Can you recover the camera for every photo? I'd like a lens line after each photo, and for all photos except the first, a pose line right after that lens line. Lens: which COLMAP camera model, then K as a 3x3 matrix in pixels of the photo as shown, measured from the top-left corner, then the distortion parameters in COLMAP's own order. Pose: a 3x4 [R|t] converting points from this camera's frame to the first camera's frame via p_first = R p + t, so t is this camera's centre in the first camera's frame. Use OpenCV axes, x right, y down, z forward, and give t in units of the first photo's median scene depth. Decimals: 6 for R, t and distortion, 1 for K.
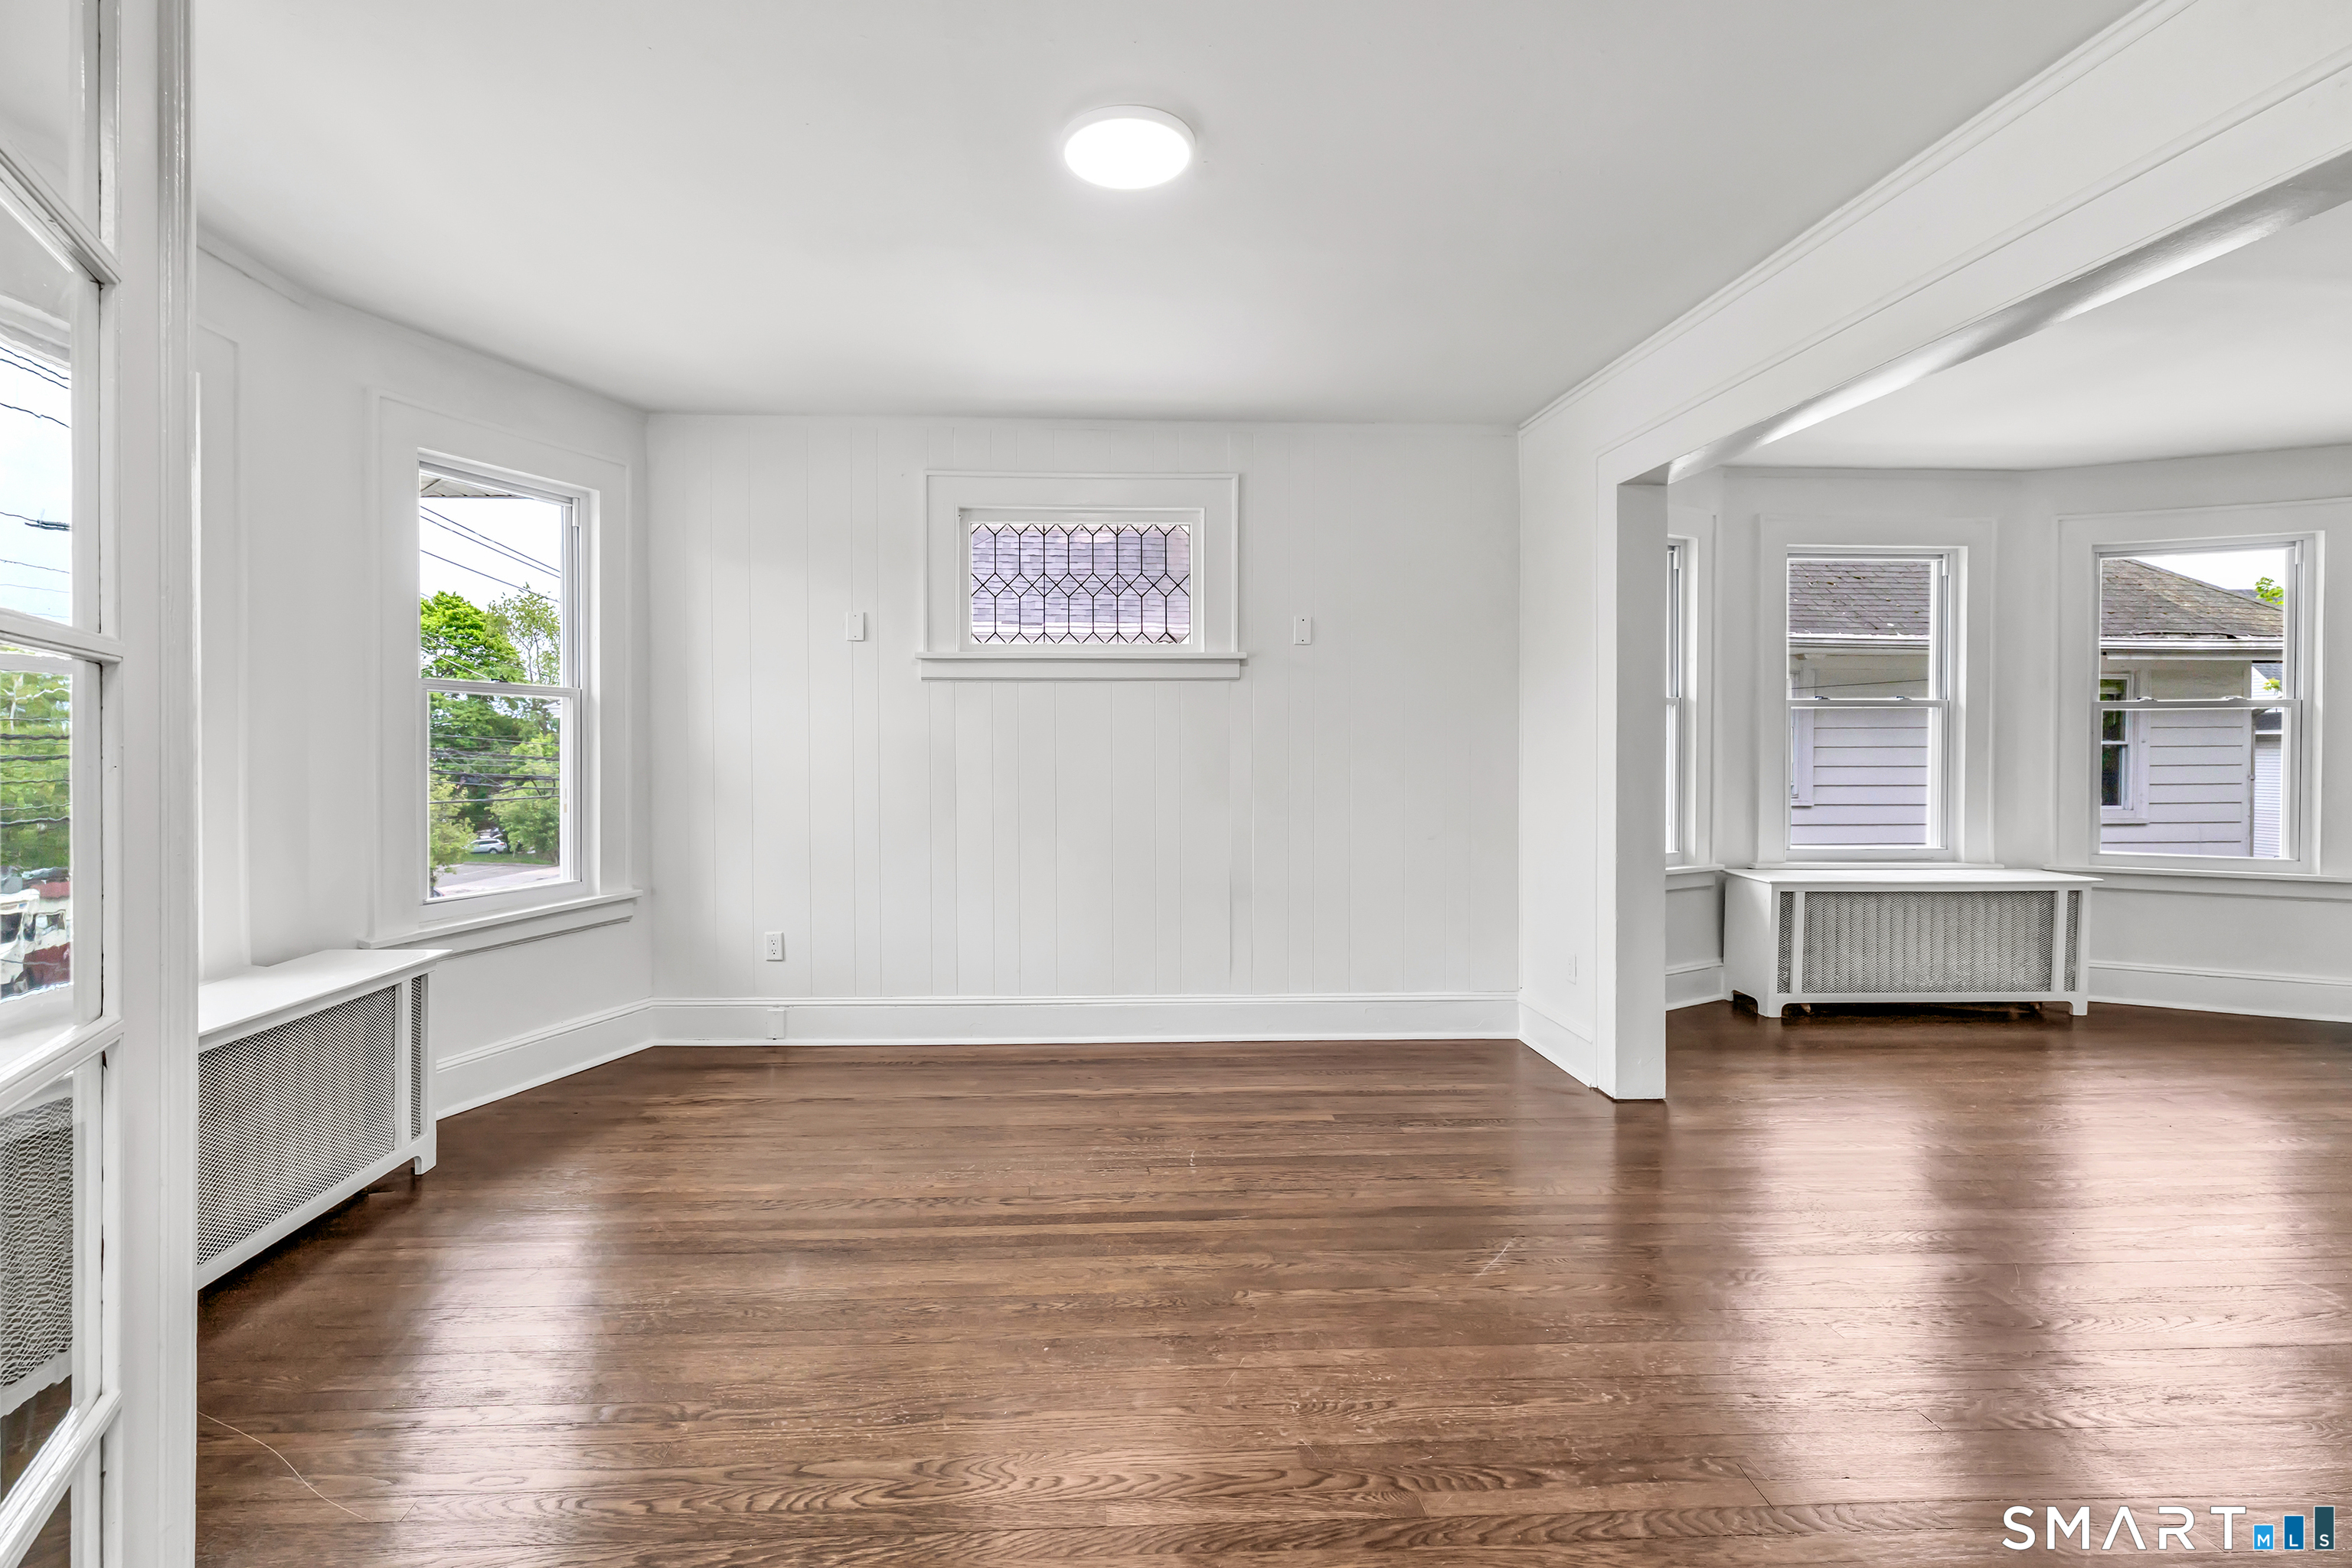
lens RADIAL K [[1036.6, 0, 1104.5], [0, 1036.6, 759.8], [0, 0, 1]] dist [-0.000419, -0.000063]
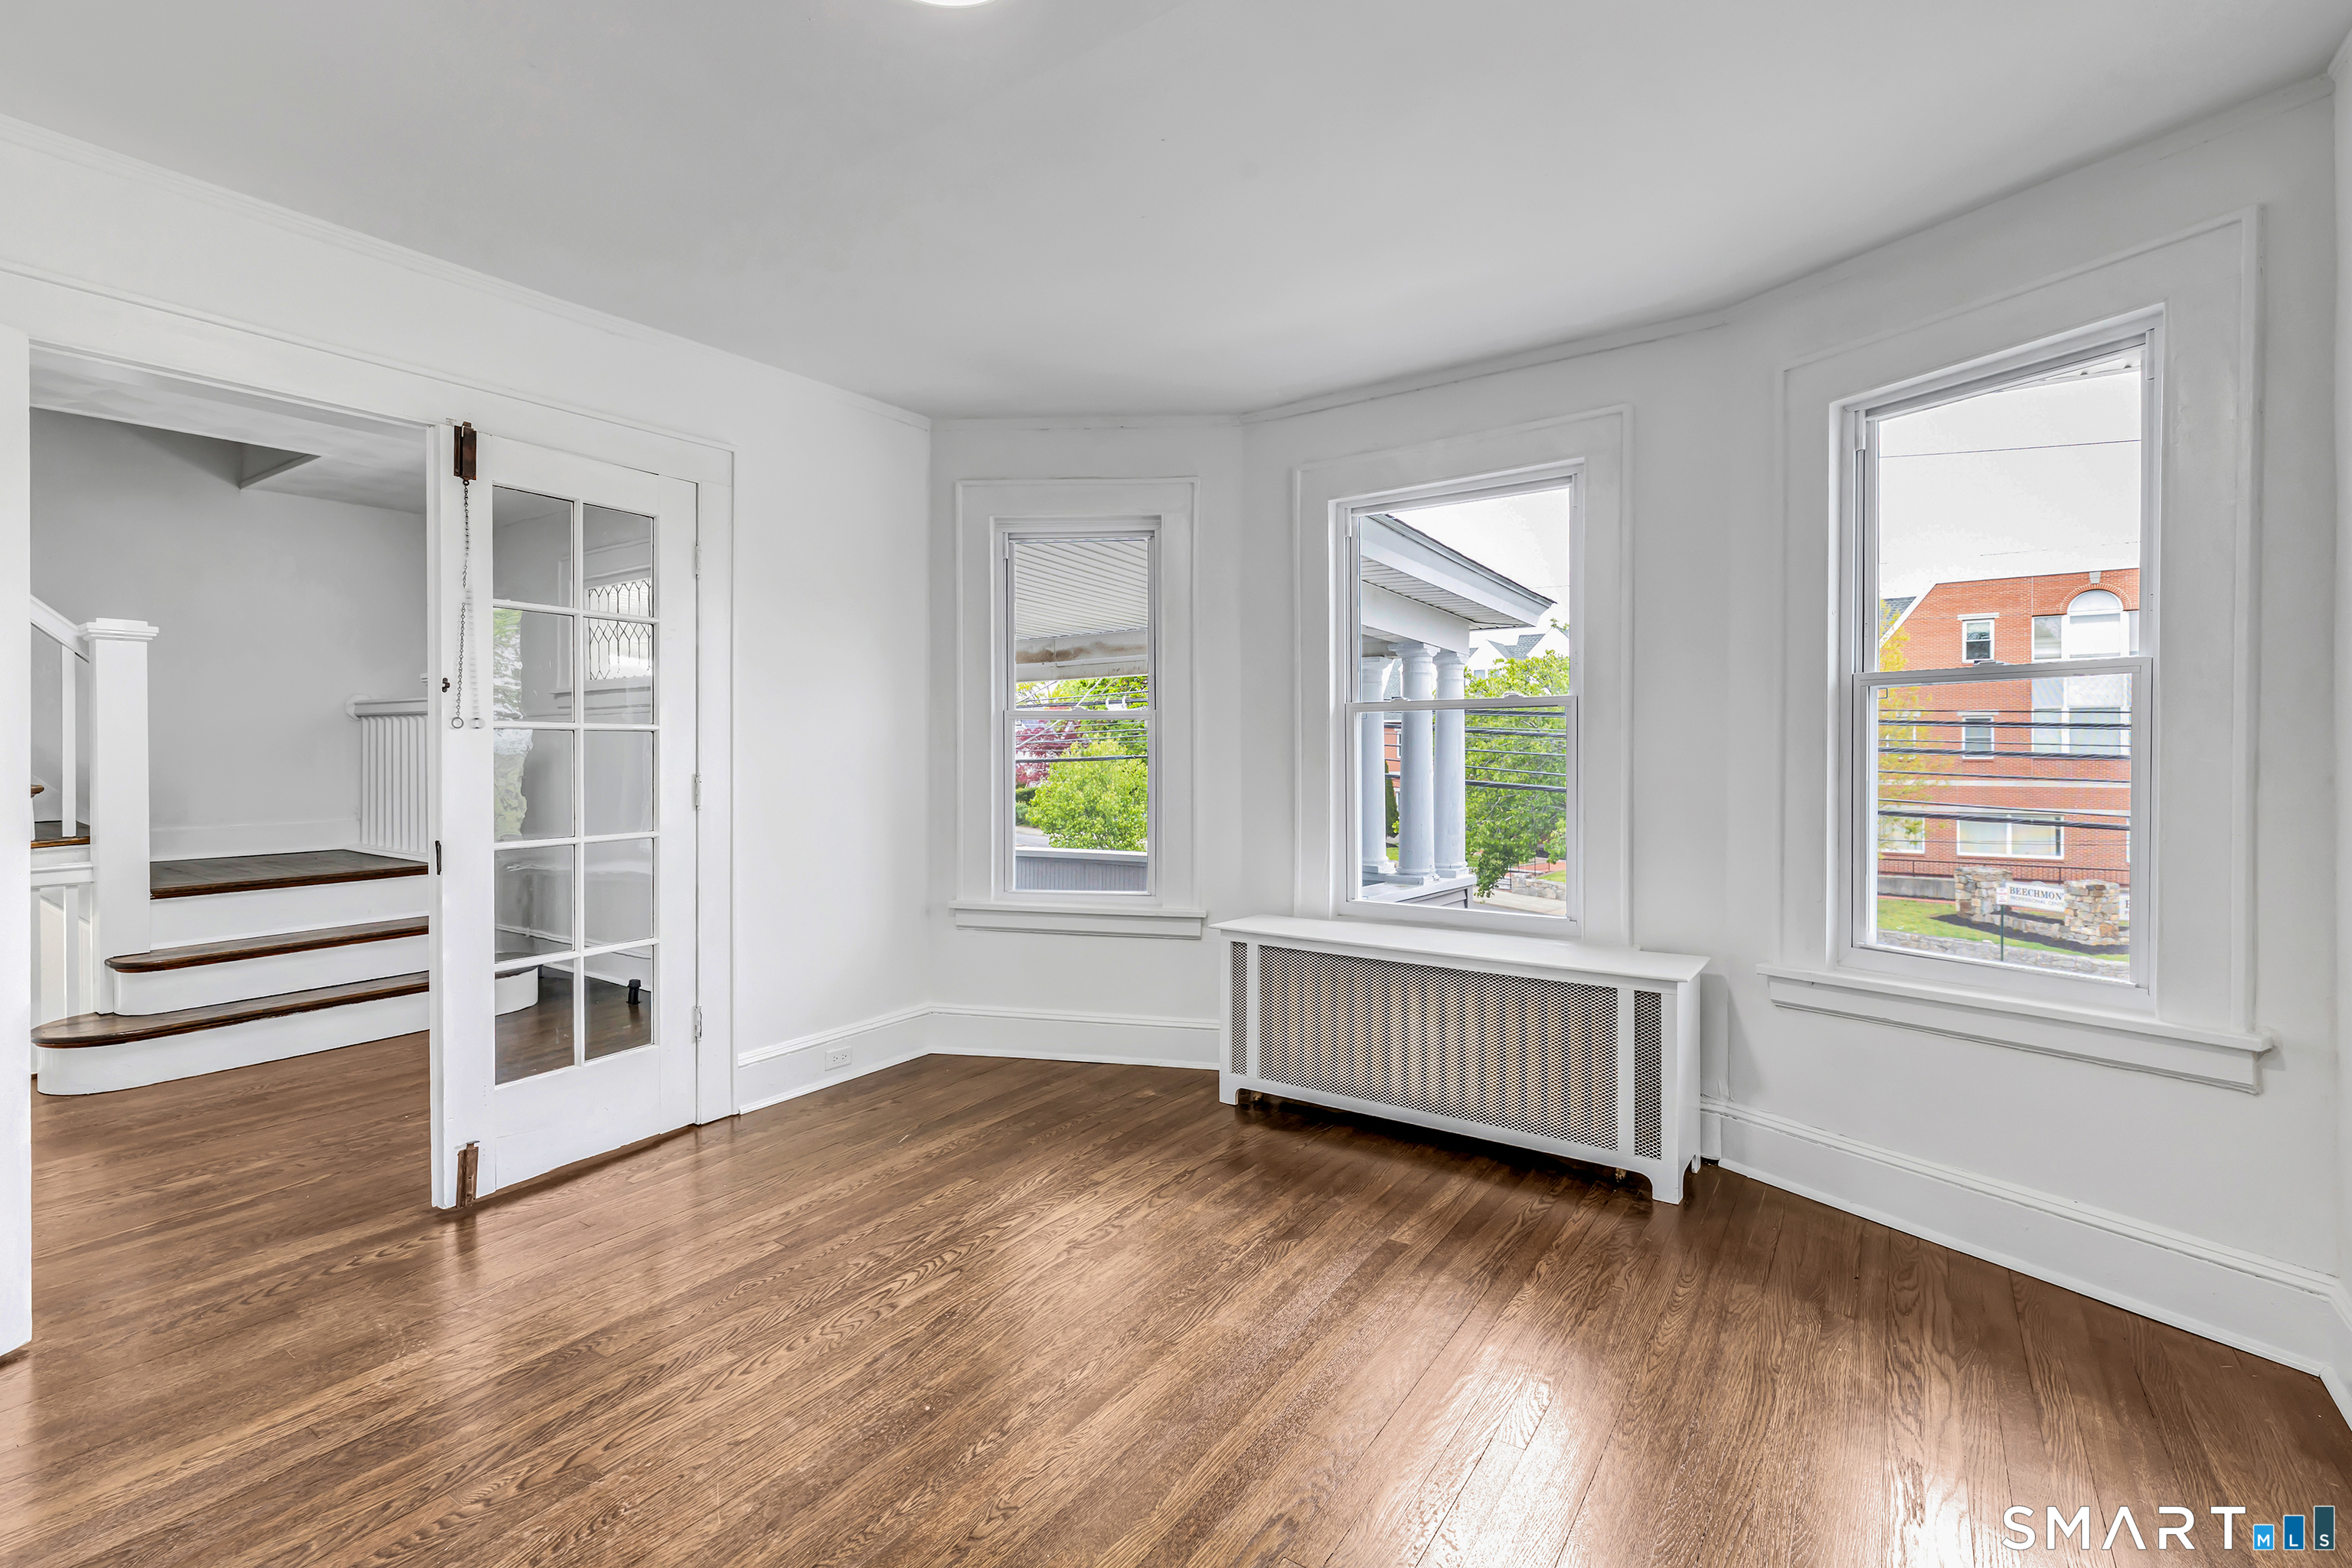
lens RADIAL K [[1068.6, 0, 1170.2], [0, 1068.6, 756.4], [0, 0, 1]] dist [0.001129, 0.000313]
pose [[-0.605586, 0.001648, -0.795778, 0.510074], [-0.010092, 0.999902, 0.009751, -0.021787], [0.795716, 0.013936, -0.605510, 1.557658]]
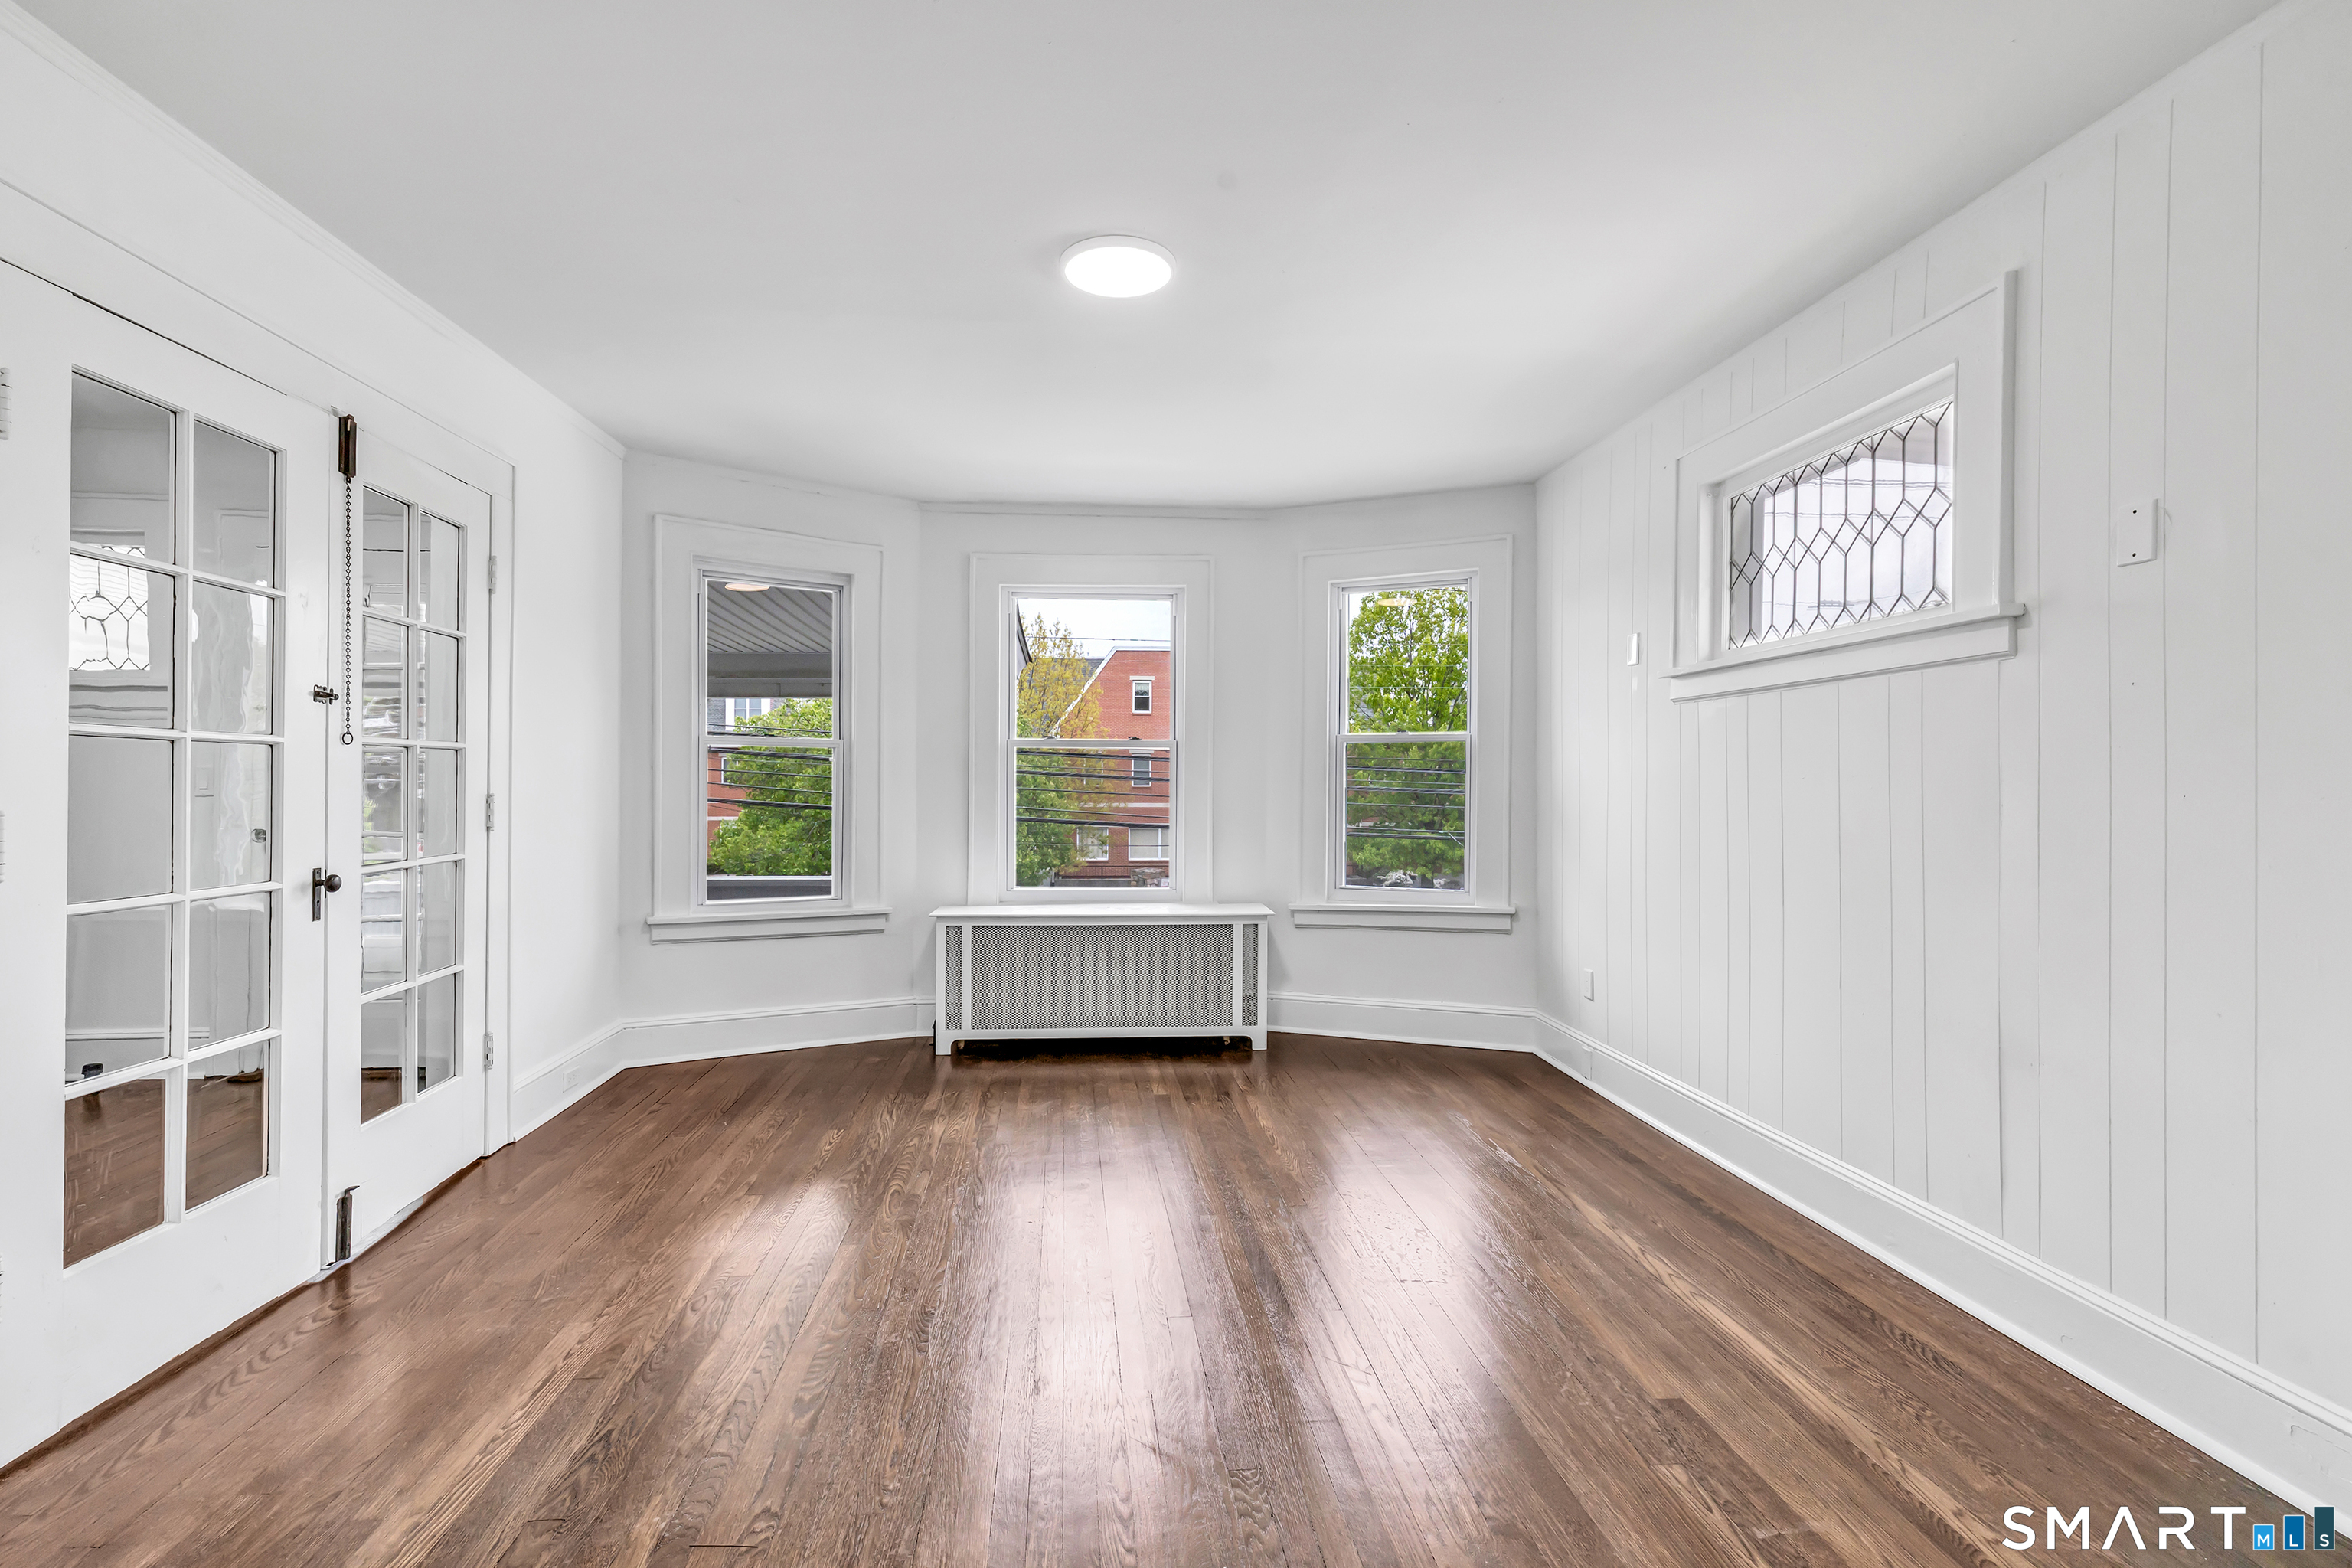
lens RADIAL K [[1047.2, 0, 1171.3], [0, 1047.2, 776.8], [0, 0, 1]] dist [-0.000504, 0.000041]
pose [[0.049563, -0.005936, -0.998753, 1.181479], [-0.016153, 0.999847, -0.006744, -0.005988], [0.998640, 0.016468, 0.049459, 0.990561]]
